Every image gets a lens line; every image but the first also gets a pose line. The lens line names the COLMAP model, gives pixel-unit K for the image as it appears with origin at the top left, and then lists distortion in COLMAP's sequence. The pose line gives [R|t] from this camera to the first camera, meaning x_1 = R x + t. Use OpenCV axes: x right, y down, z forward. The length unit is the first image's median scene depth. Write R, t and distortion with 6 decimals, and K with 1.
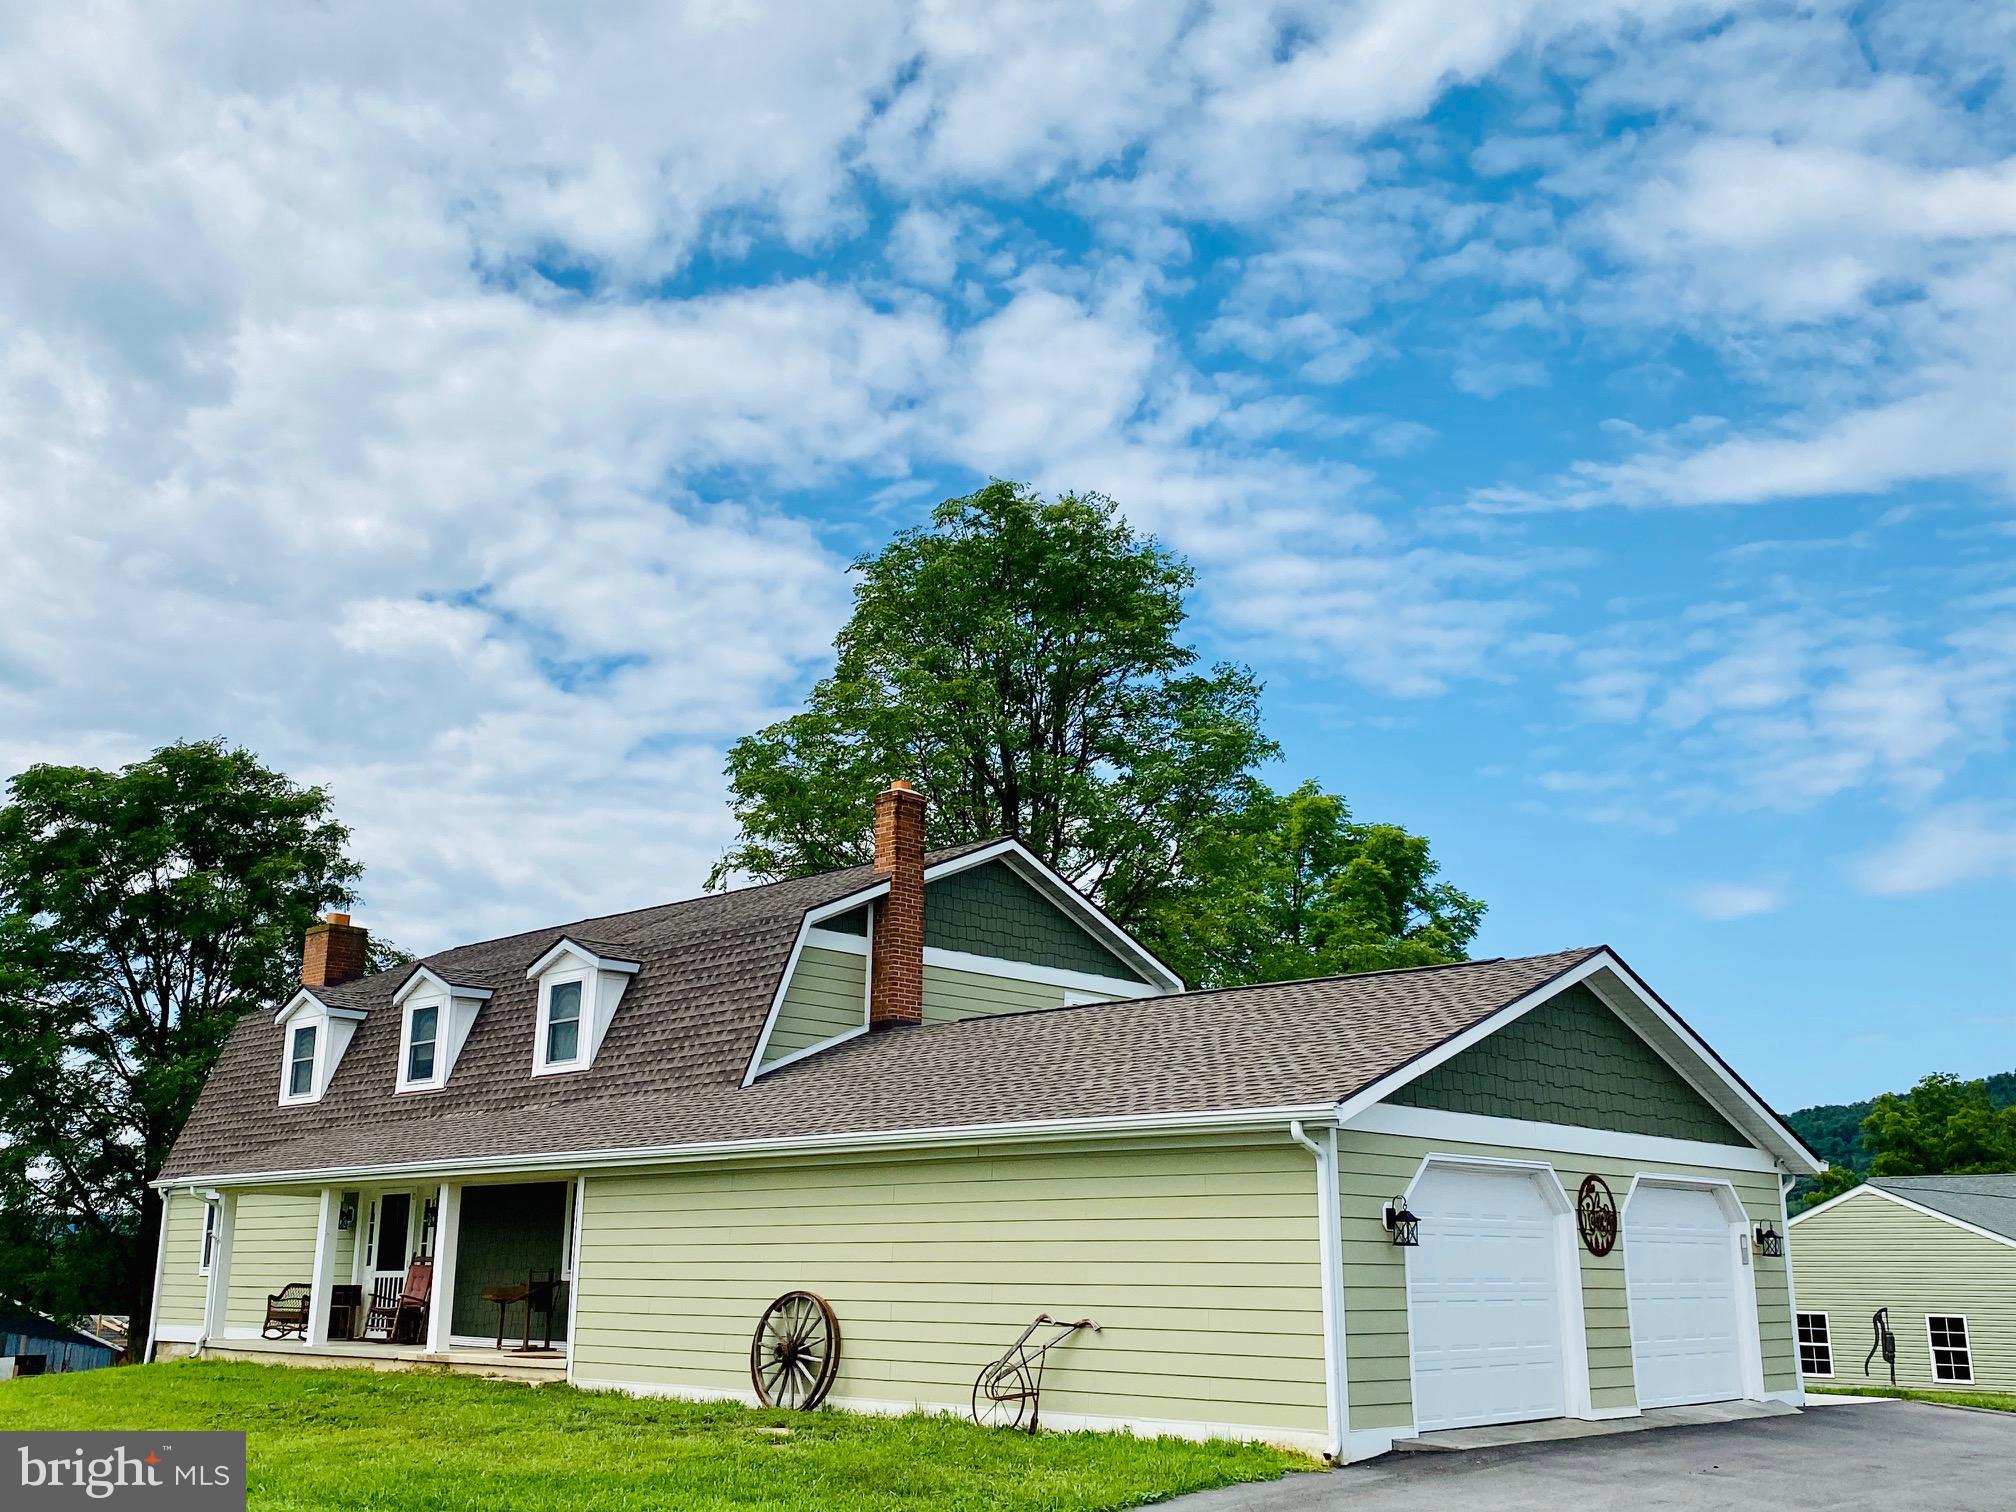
lens RADIAL K [[1930.6, 0, 1006.3], [0, 1930.6, 770.6], [0, 0, 1]] dist [0.036840, 0.000000]
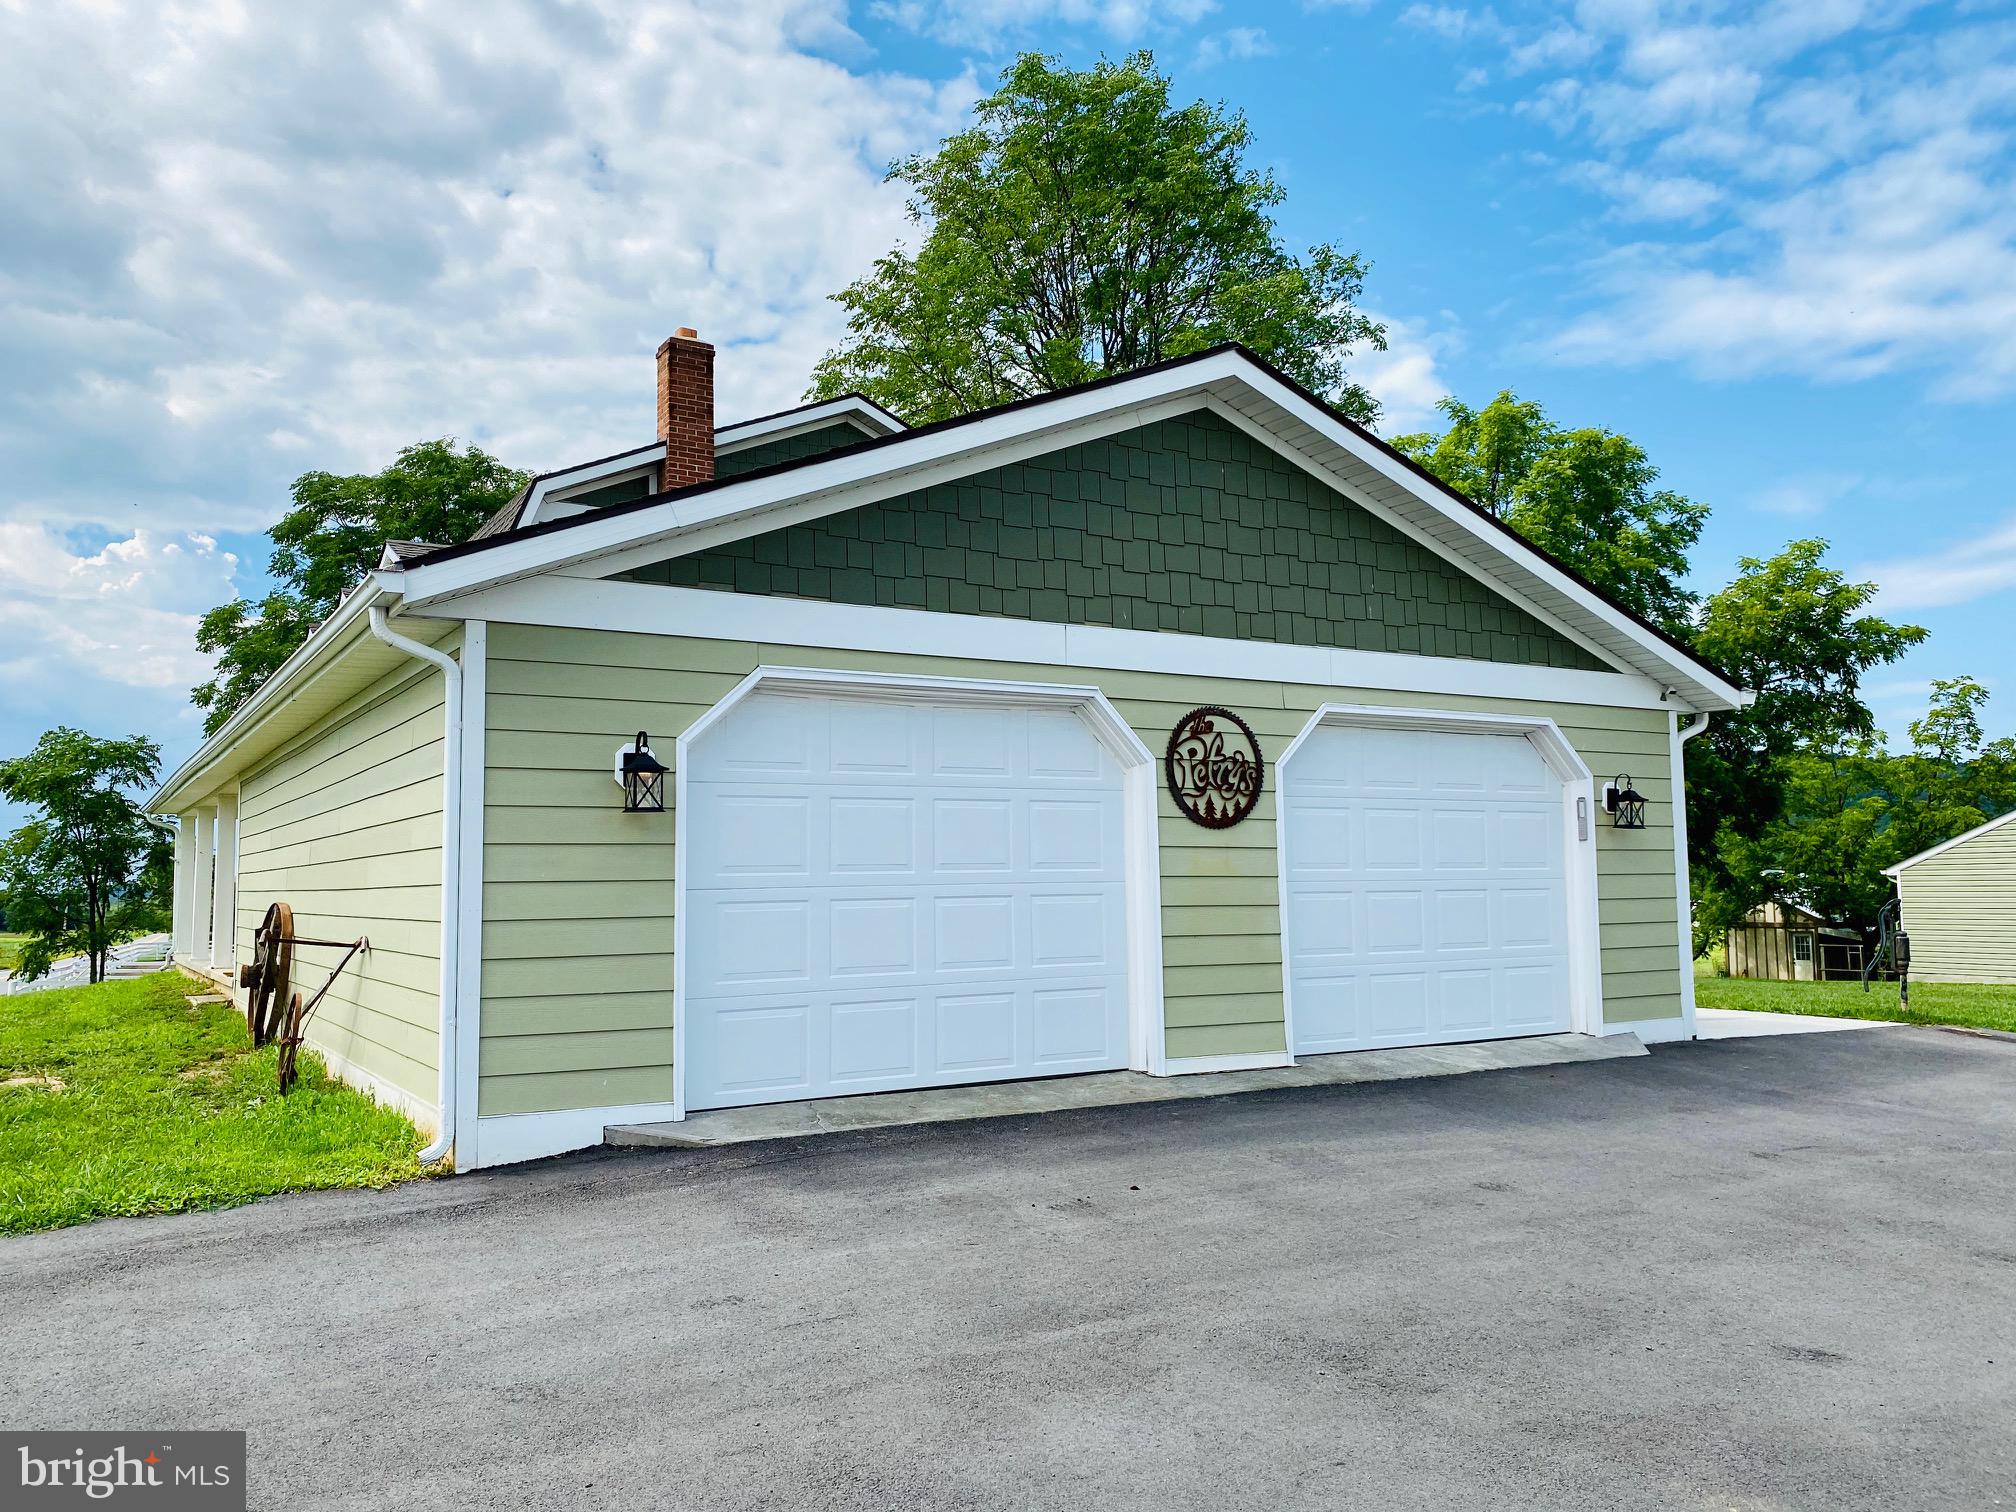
lens RADIAL K [[1587.6, 0, 1004.8], [0, 1587.6, 763.0], [0, 0, 1]] dist [0.003904, -0.023740]
pose [[0.966749, -0.042661, -0.252144, 0.310166], [0.085123, 0.983443, 0.159980, 0.115725], [0.241144, -0.176123, 0.954374, 0.405236]]
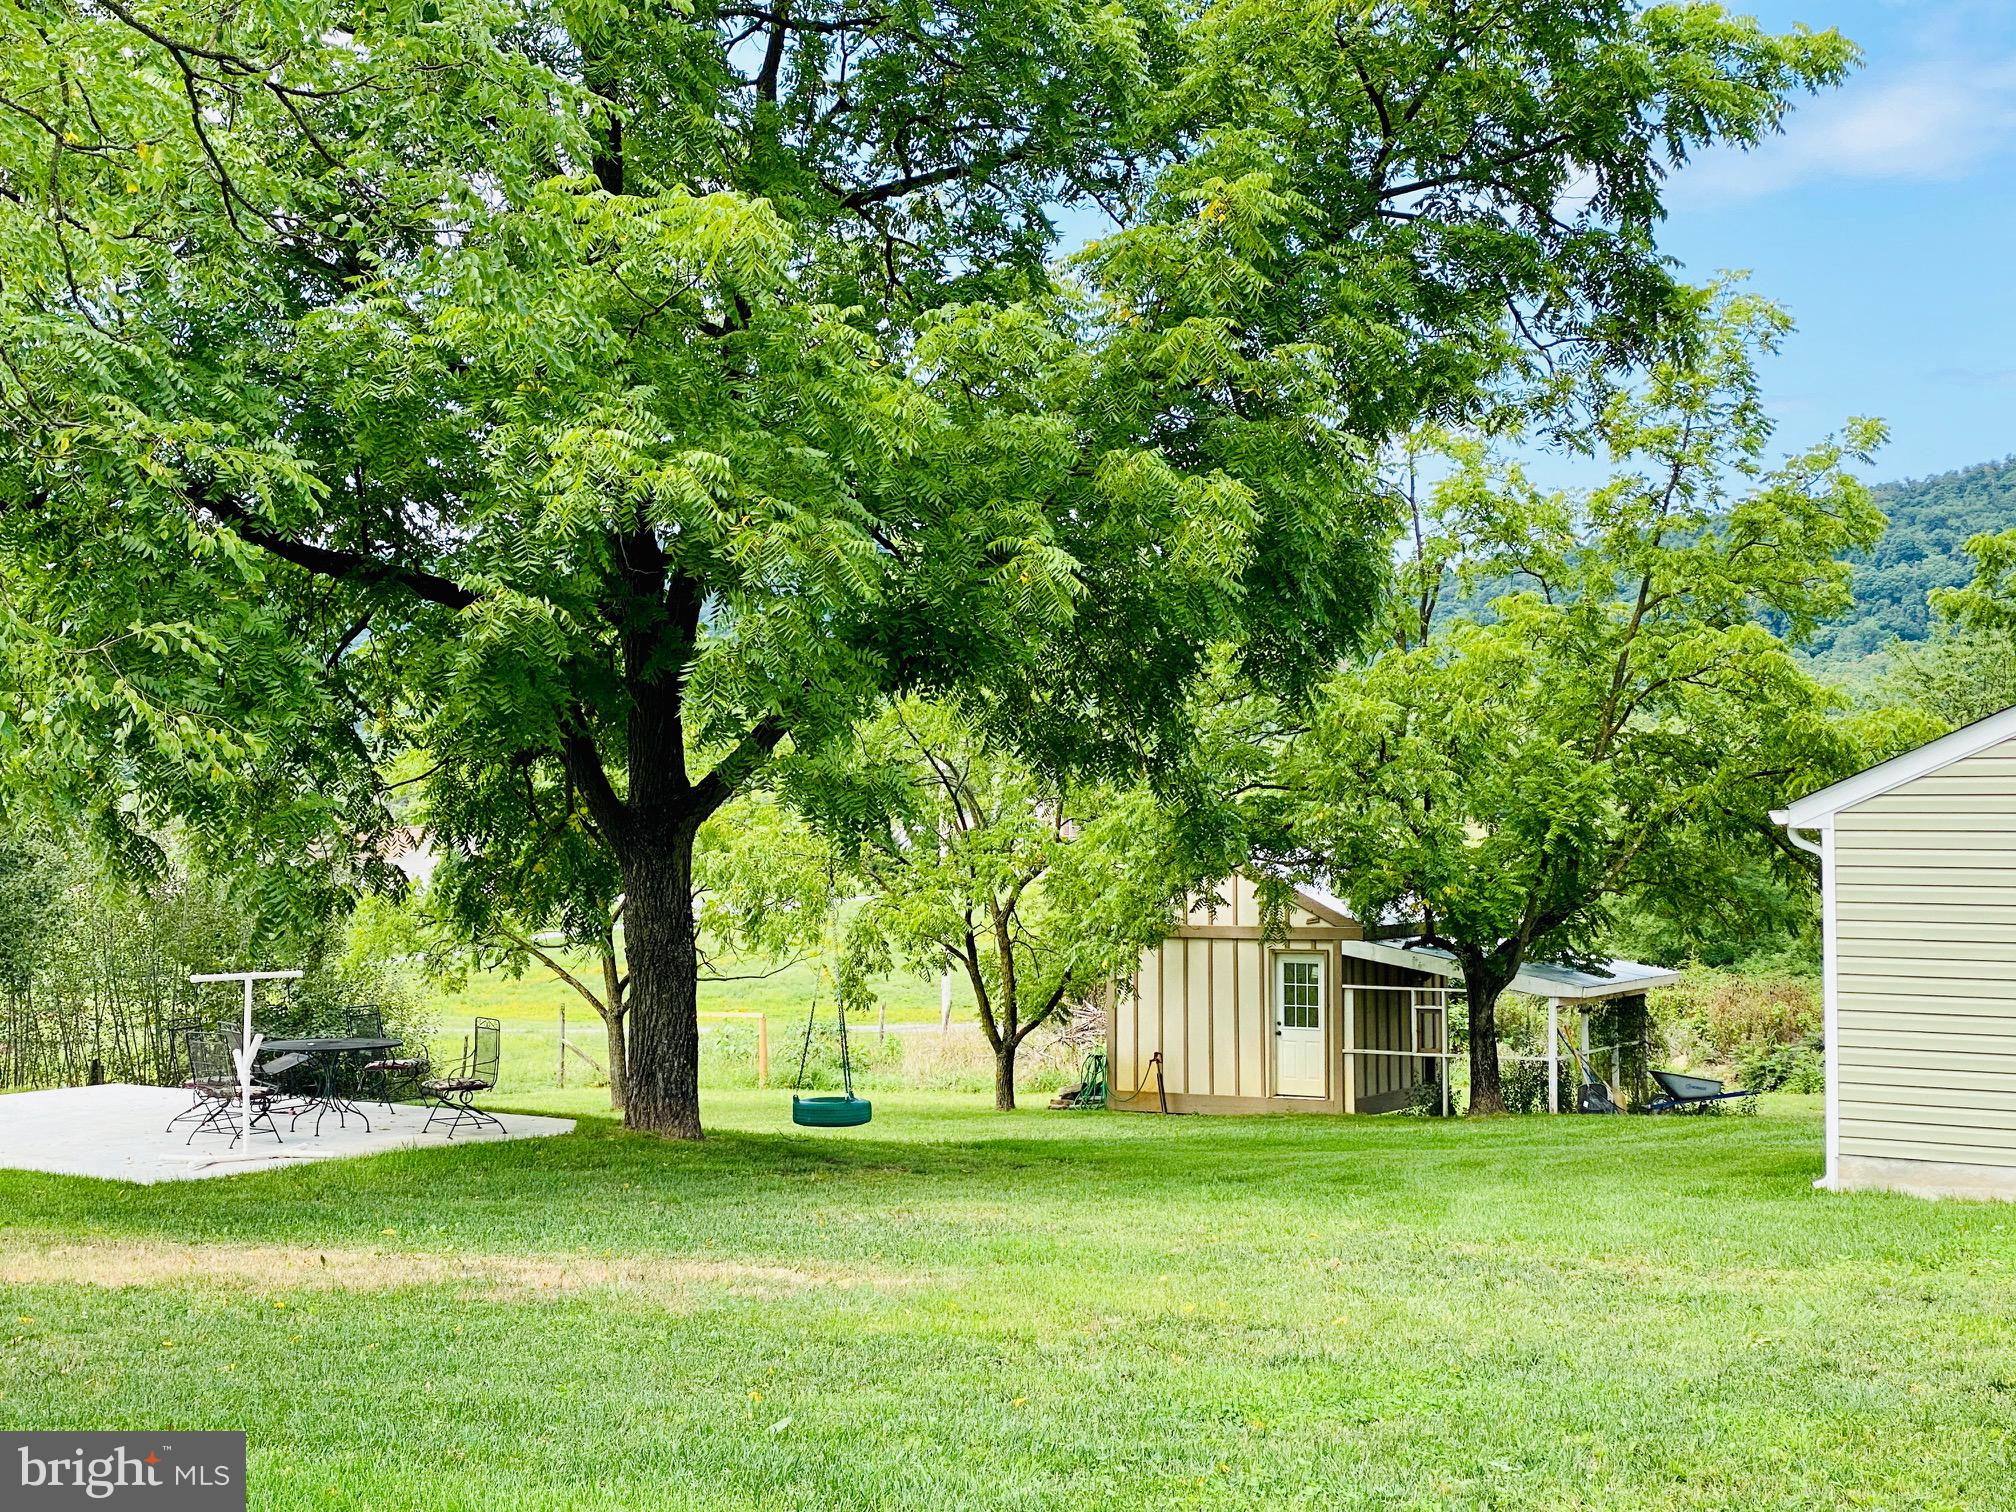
lens RADIAL K [[3277.5, 0, 1014.9], [0, 3277.5, 760.2], [0, 0, 1]] dist [0.035558, 0.000000]
pose [[0.979323, -0.001318, 0.202301, 0.327563], [-0.048410, 0.969399, 0.240669, 0.243344], [-0.196427, -0.245486, 0.949291, 0.944960]]
